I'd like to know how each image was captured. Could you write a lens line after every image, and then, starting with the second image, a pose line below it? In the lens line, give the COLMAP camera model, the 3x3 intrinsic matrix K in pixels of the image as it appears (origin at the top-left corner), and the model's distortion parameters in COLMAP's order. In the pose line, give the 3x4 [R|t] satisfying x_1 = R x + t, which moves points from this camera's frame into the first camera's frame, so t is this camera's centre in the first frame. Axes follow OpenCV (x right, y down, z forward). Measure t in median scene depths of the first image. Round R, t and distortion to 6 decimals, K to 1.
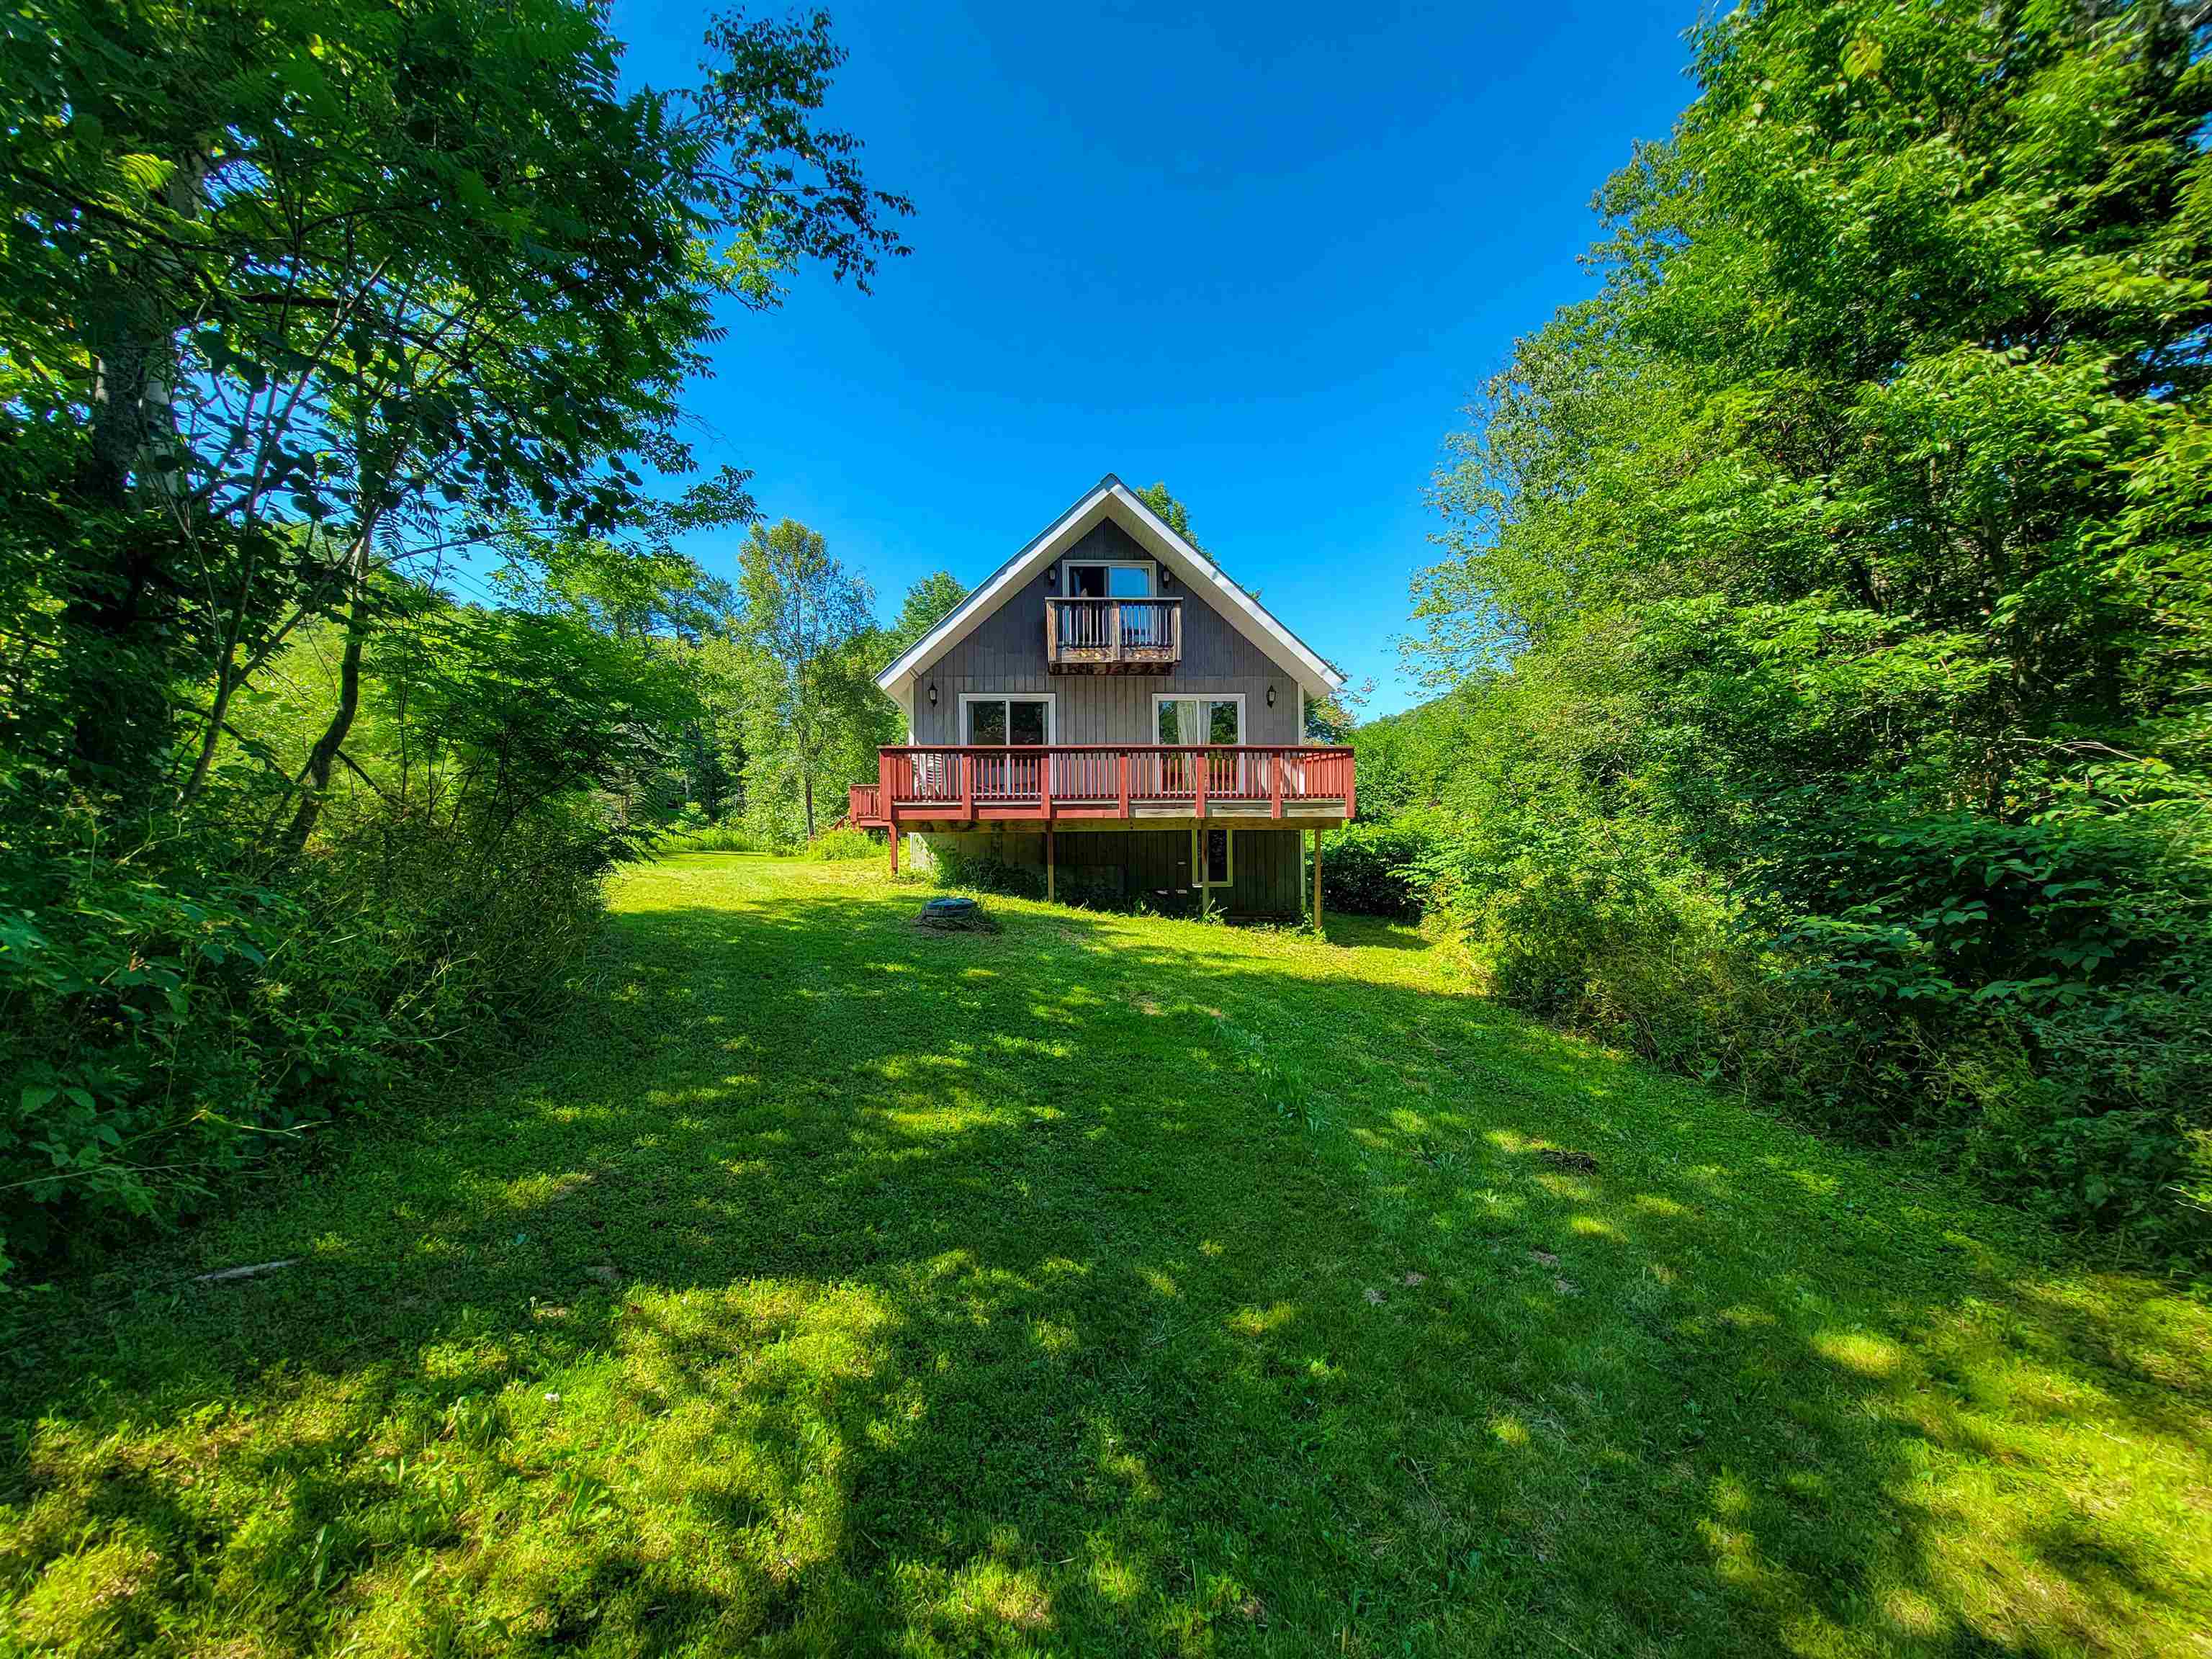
lens RADIAL K [[886.4, 0, 1123.4], [0, 886.4, 835.3], [0, 0, 1]] dist [-0.003310, 0.000594]
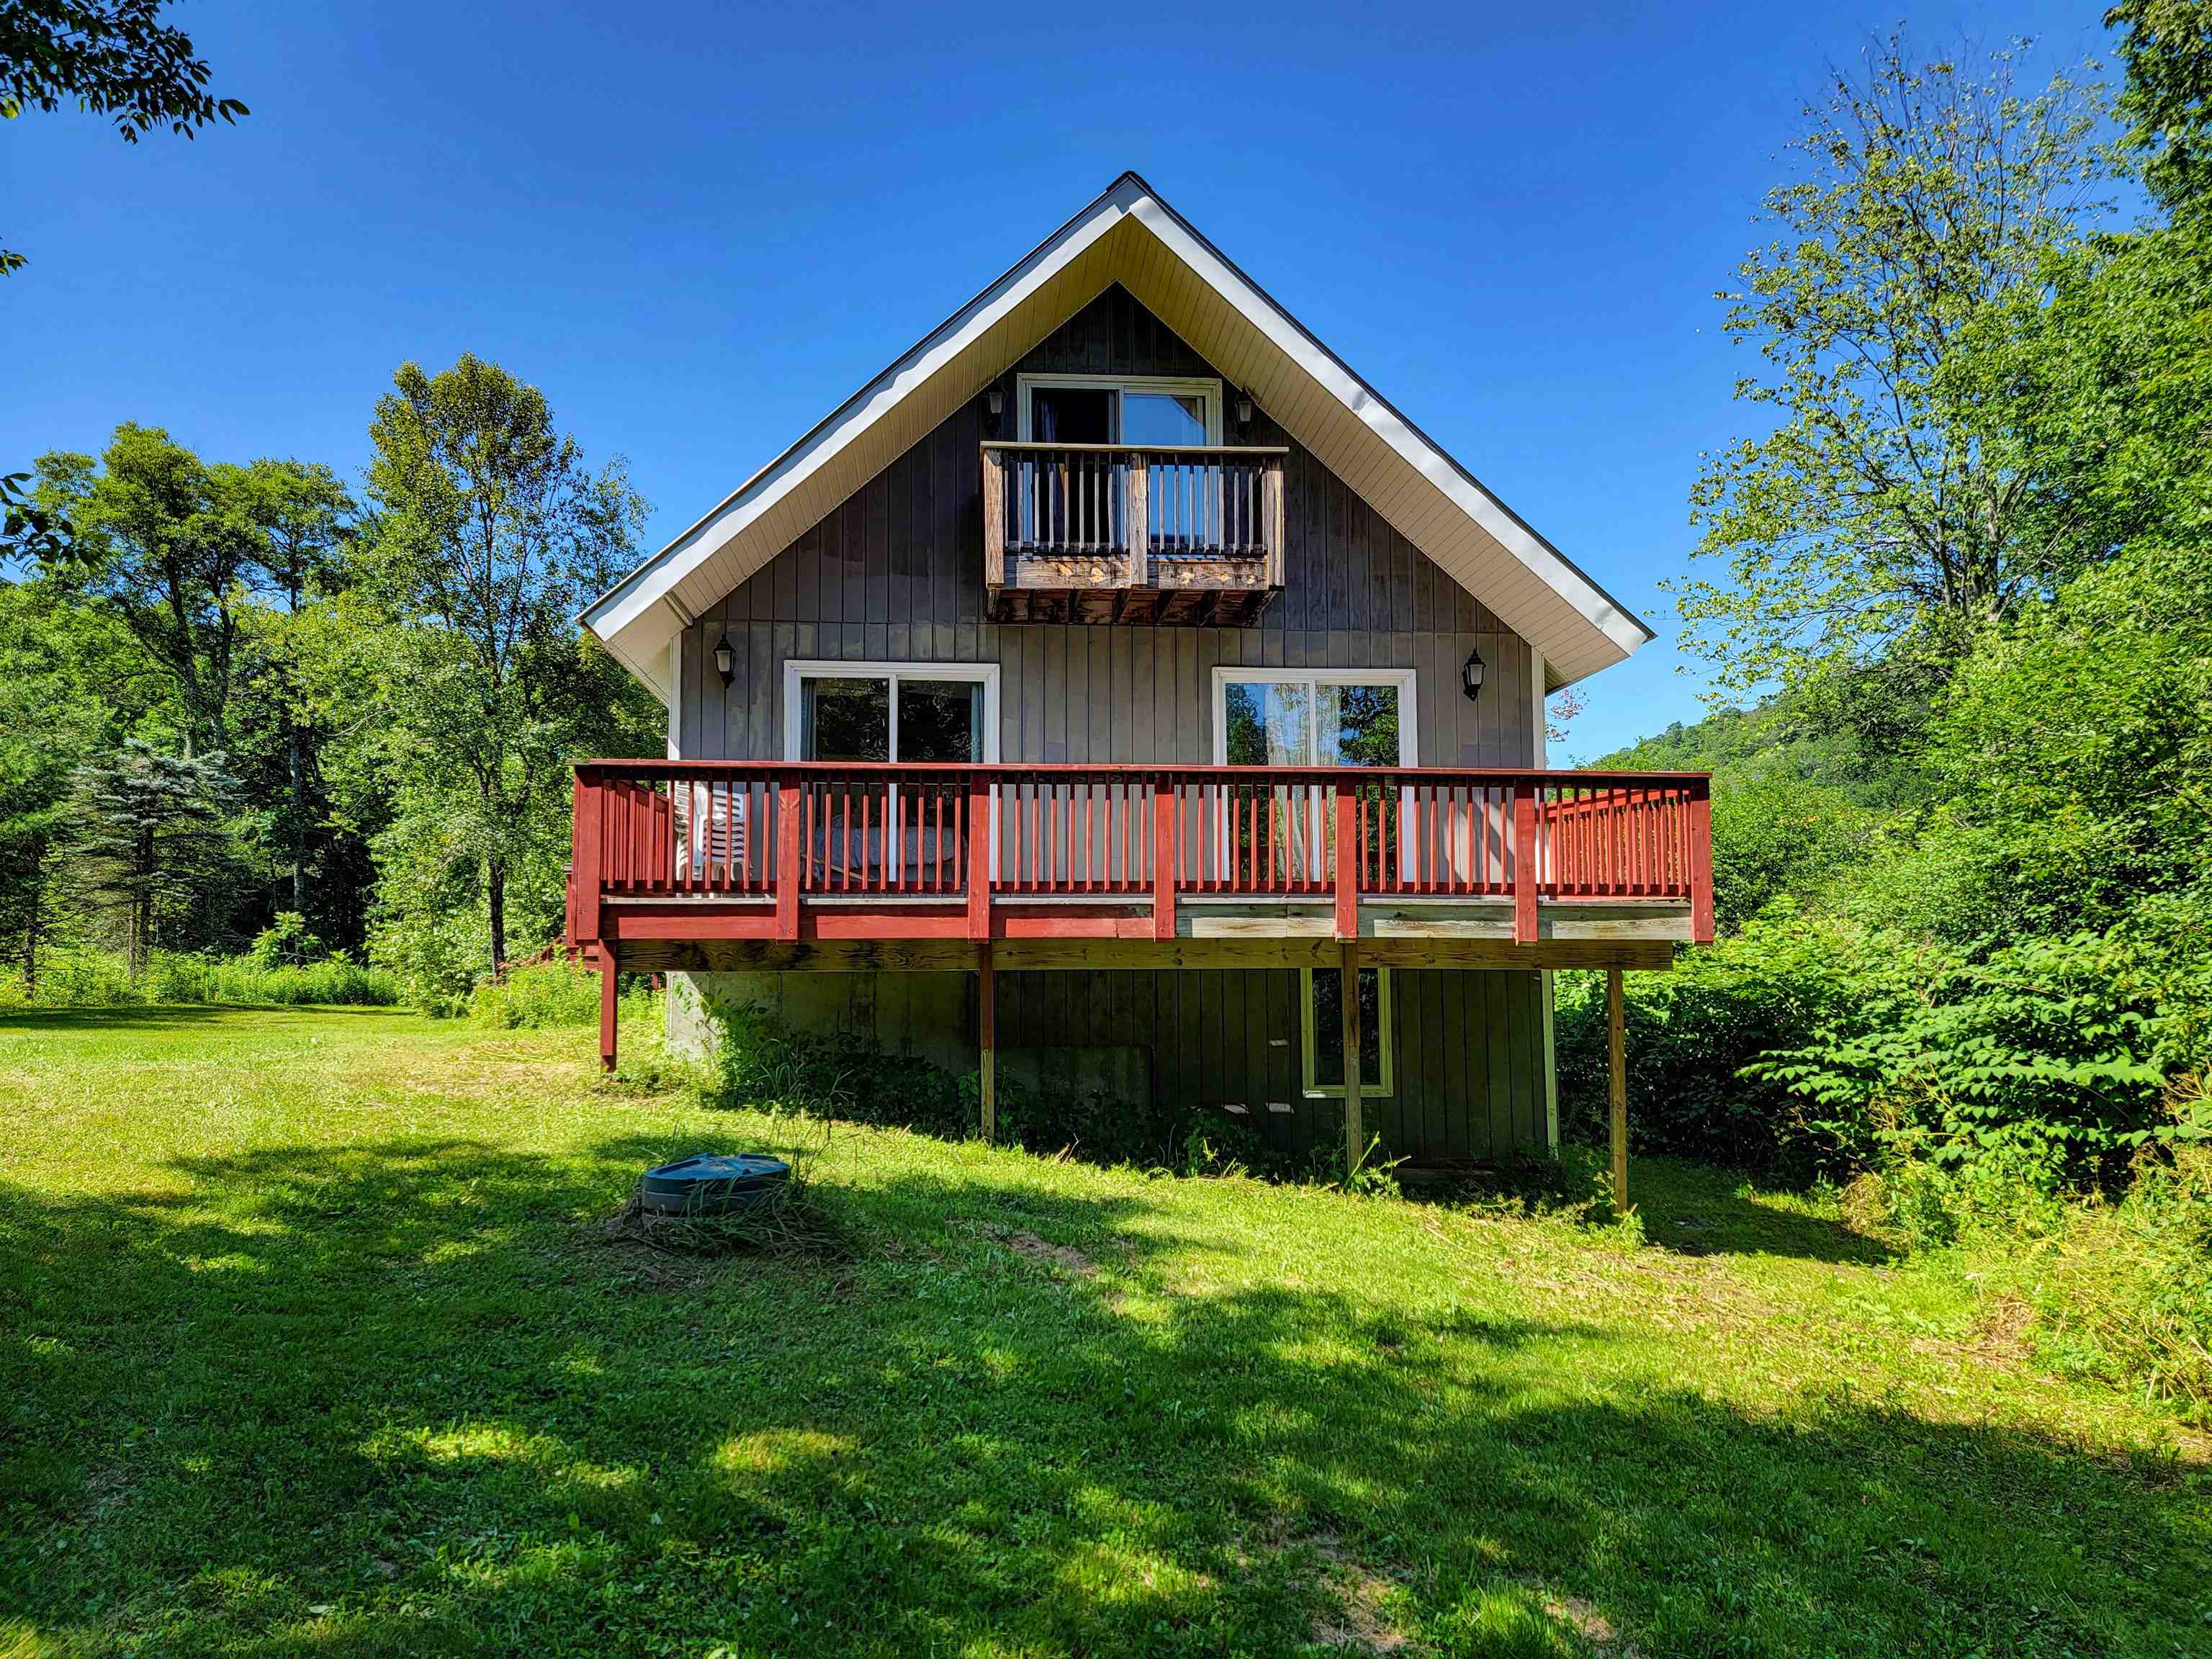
lens RADIAL K [[1544.5, 0, 1098.1], [0, 1544.5, 833.2], [0, 0, 1]] dist [0.078161, -0.000494]
pose [[0.999983, 0.005725, -0.000937, -0.026653], [-0.005786, 0.995729, -0.092140, -0.001368], [0.000405, 0.092143, 0.995746, 0.234953]]
